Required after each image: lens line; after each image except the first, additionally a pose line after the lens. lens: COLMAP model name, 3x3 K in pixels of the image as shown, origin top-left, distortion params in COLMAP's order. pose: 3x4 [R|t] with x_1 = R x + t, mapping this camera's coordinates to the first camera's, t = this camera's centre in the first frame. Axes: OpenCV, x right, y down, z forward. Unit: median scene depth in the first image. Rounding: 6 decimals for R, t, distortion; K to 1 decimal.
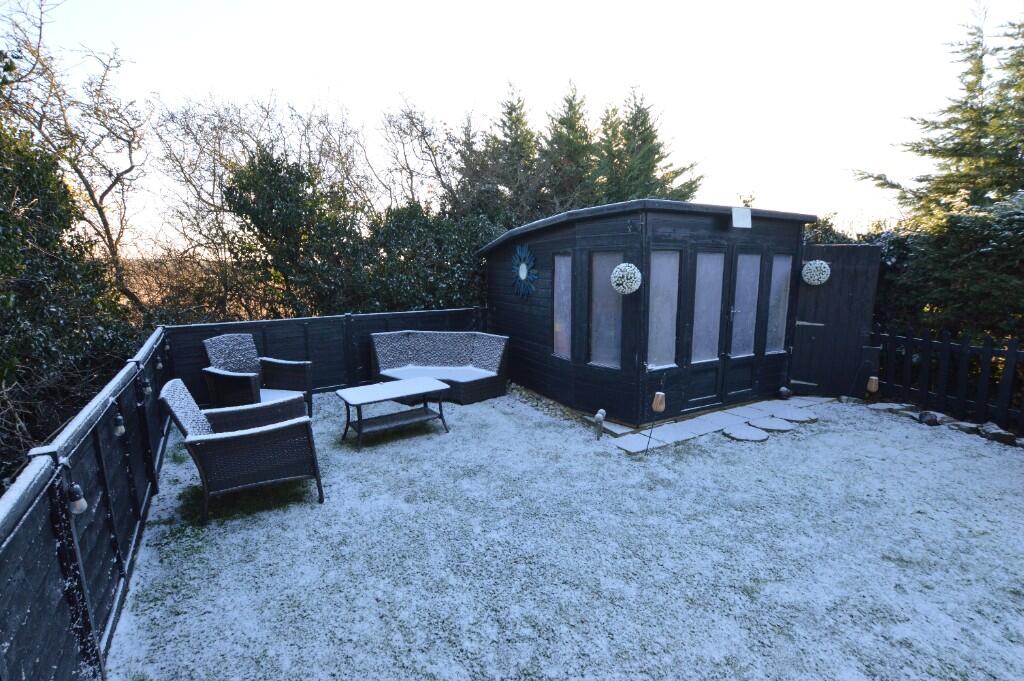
lens RADIAL K [[456.5, 0, 512.0], [0, 456.5, 340.5], [0, 0, 1]] dist [0.001012, -0.000144]
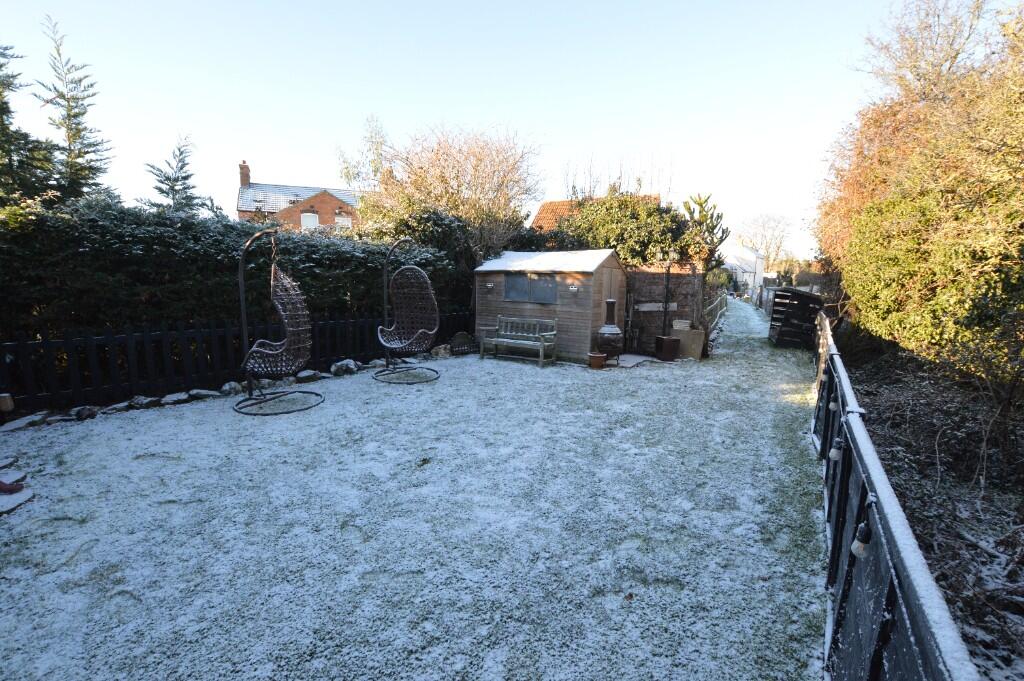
lens RADIAL K [[456.5, 0, 512.0], [0, 456.5, 340.5], [0, 0, 1]] dist [0.001012, -0.000144]
pose [[-0.335723, -0.154110, 0.929269, -0.363503], [0.147729, 0.965704, 0.213523, -0.070150], [-0.930304, 0.208964, -0.301442, 0.415070]]
